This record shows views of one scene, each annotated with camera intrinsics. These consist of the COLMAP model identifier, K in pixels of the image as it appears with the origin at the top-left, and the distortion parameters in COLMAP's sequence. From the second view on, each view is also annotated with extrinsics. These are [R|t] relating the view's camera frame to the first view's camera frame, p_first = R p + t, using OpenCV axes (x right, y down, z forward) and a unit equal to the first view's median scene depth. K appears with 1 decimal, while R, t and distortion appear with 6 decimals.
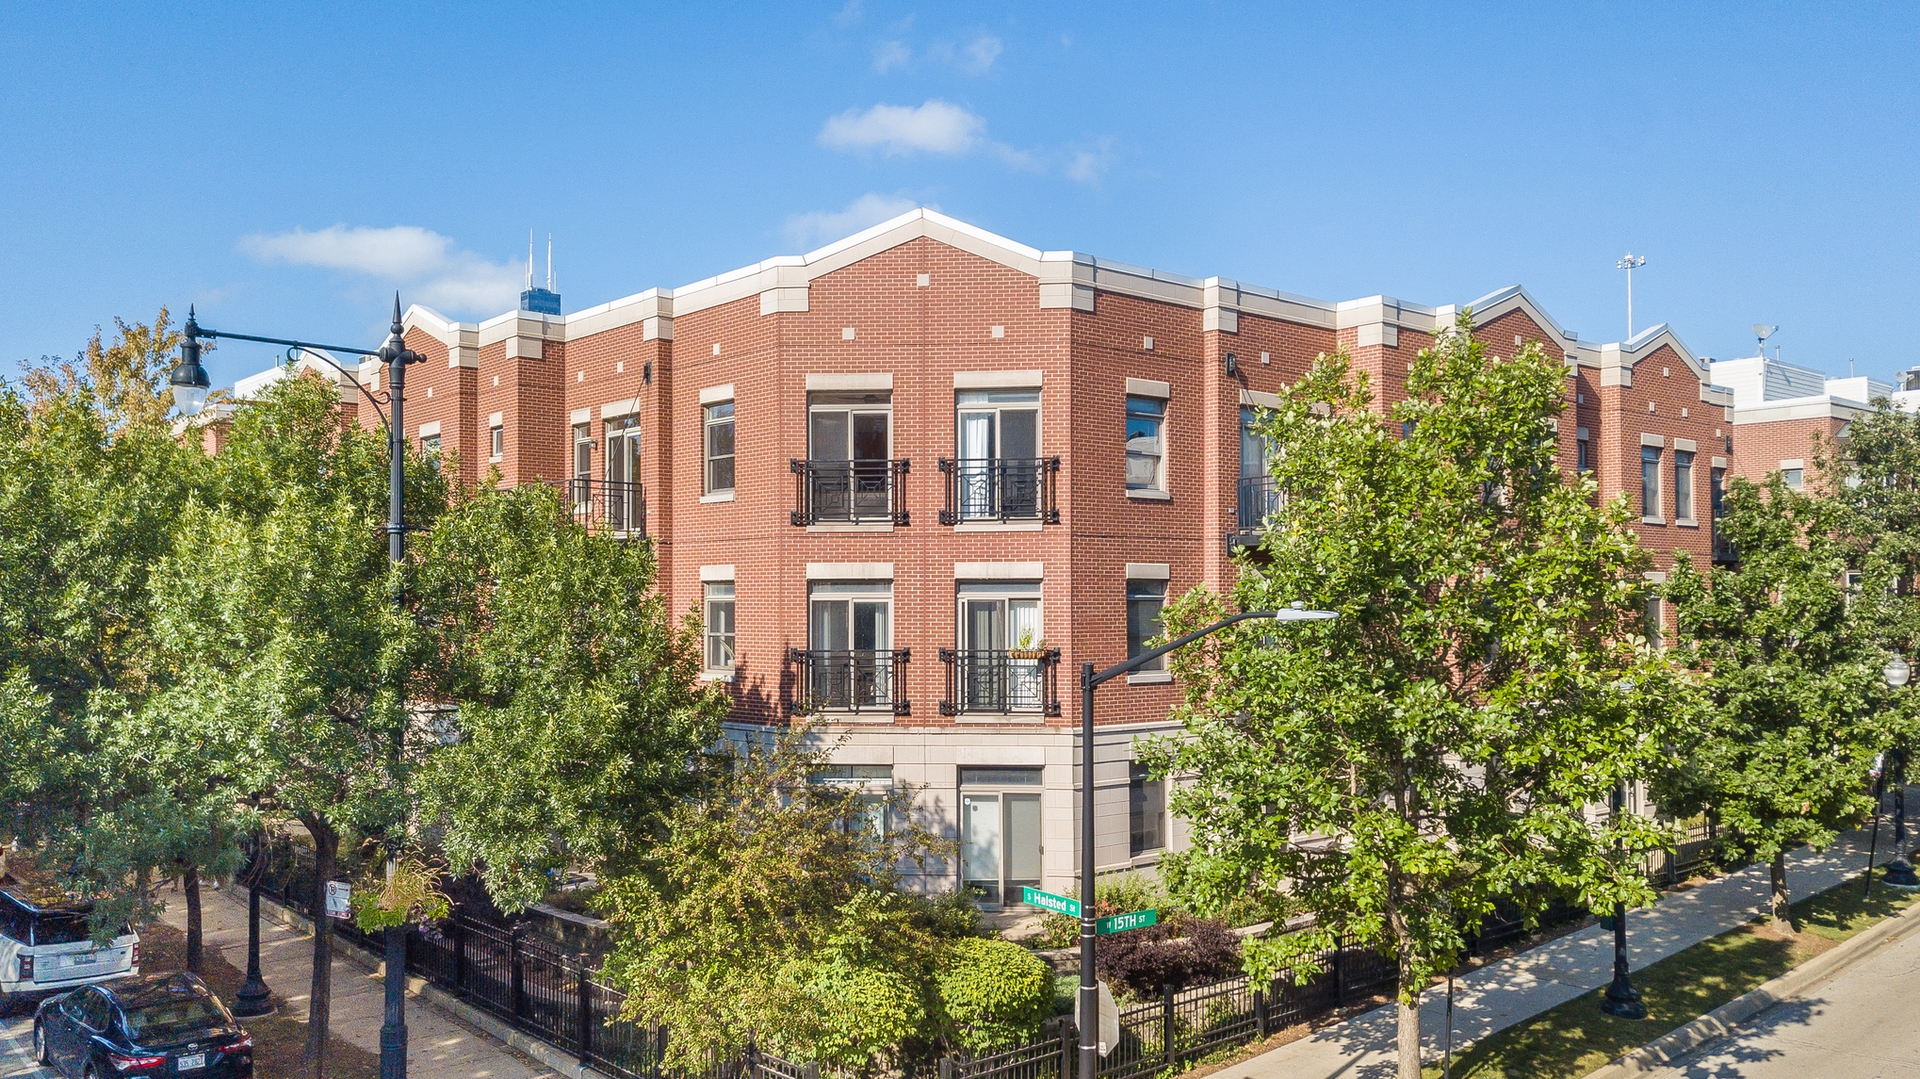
lens RADIAL K [[1515.9, 0, 942.1], [0, 1515.9, 543.3], [0, 0, 1]] dist [0.082940, -0.184812]
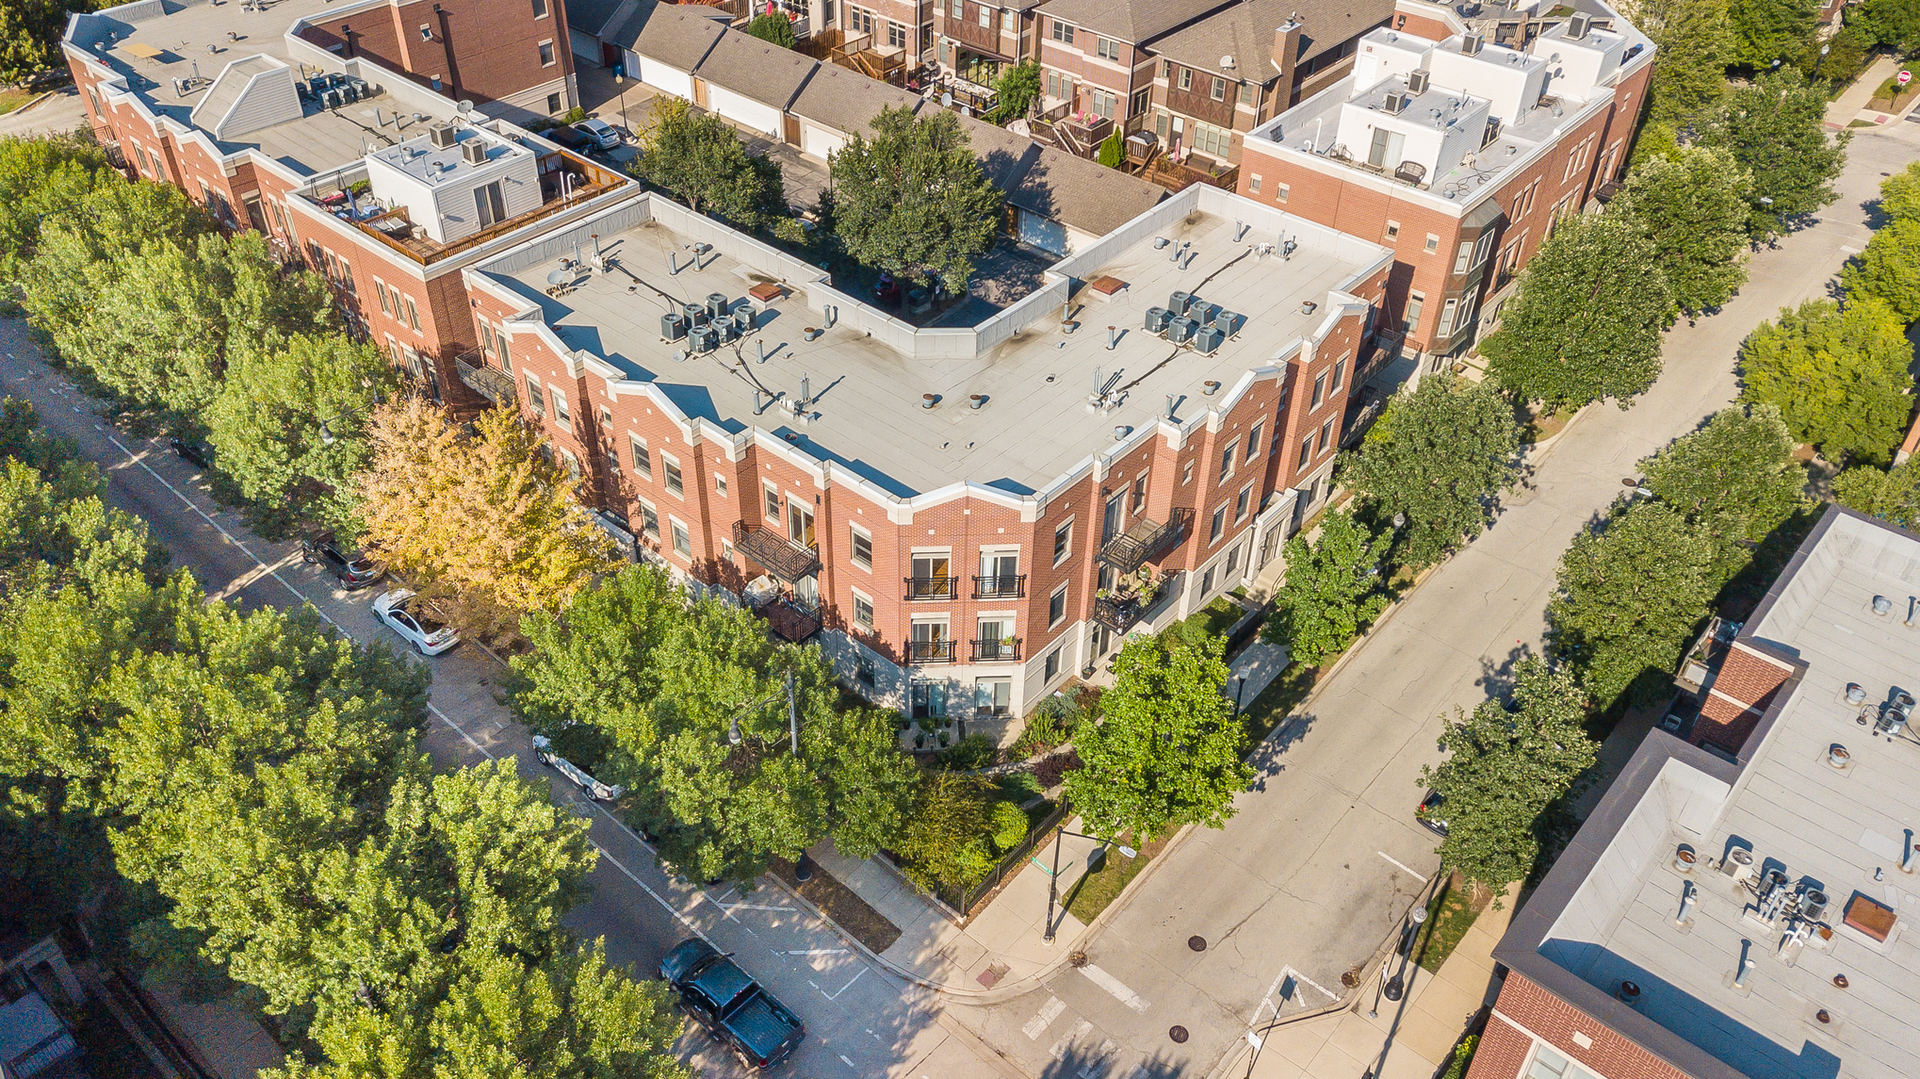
lens RADIAL K [[1515.9, 0, 942.1], [0, 1515.9, 543.3], [0, 0, 1]] dist [0.082940, -0.184812]
pose [[0.991169, -0.068327, 0.113647, -0.291115], [-0.019875, 0.770804, 0.636762, -1.488716], [-0.131107, -0.633398, 0.762639, -0.640442]]
